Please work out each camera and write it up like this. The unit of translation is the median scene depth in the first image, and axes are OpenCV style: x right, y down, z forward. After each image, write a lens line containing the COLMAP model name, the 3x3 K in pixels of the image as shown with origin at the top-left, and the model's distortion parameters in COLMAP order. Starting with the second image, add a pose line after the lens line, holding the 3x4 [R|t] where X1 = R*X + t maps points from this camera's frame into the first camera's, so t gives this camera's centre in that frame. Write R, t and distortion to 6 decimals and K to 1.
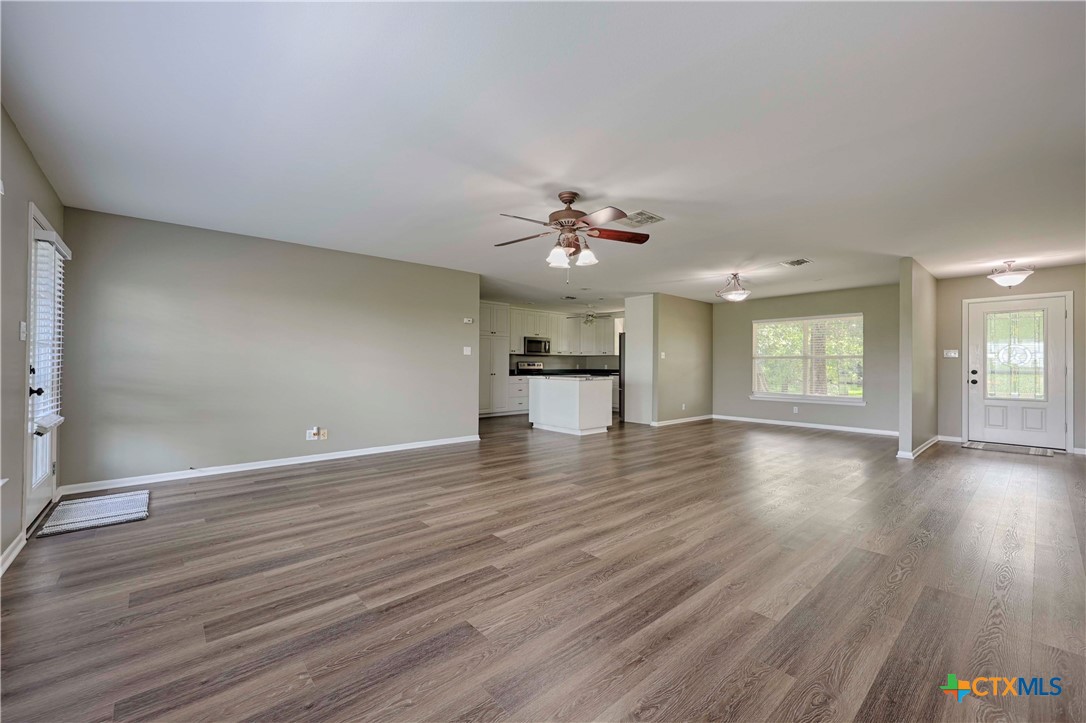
lens RADIAL K [[442.1, 0, 543.6], [0, 442.1, 363.1], [0, 0, 1]] dist [-0.000932, 0.000097]
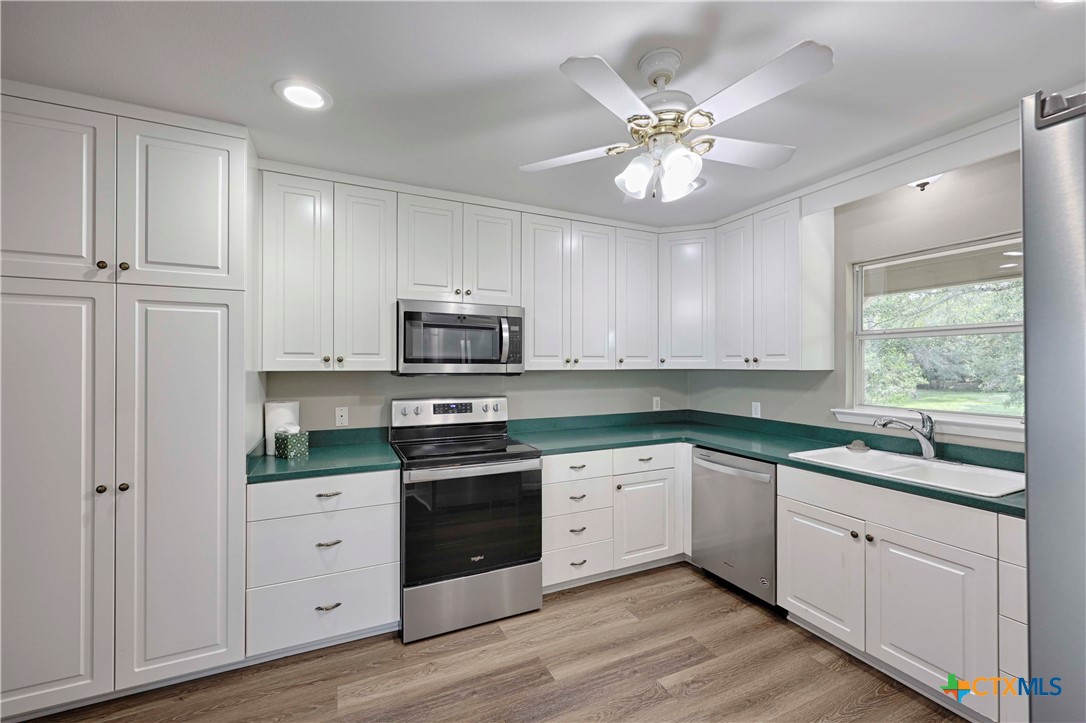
lens RADIAL K [[442.1, 0, 543.3], [0, 442.1, 368.6], [0, 0, 1]] dist [-0.000932, 0.000097]
pose [[0.960249, -0.009838, -0.278972, 0.095887], [0.010981, 0.999937, 0.002533, -0.019730], [0.278929, -0.005495, 0.960296, 0.738893]]
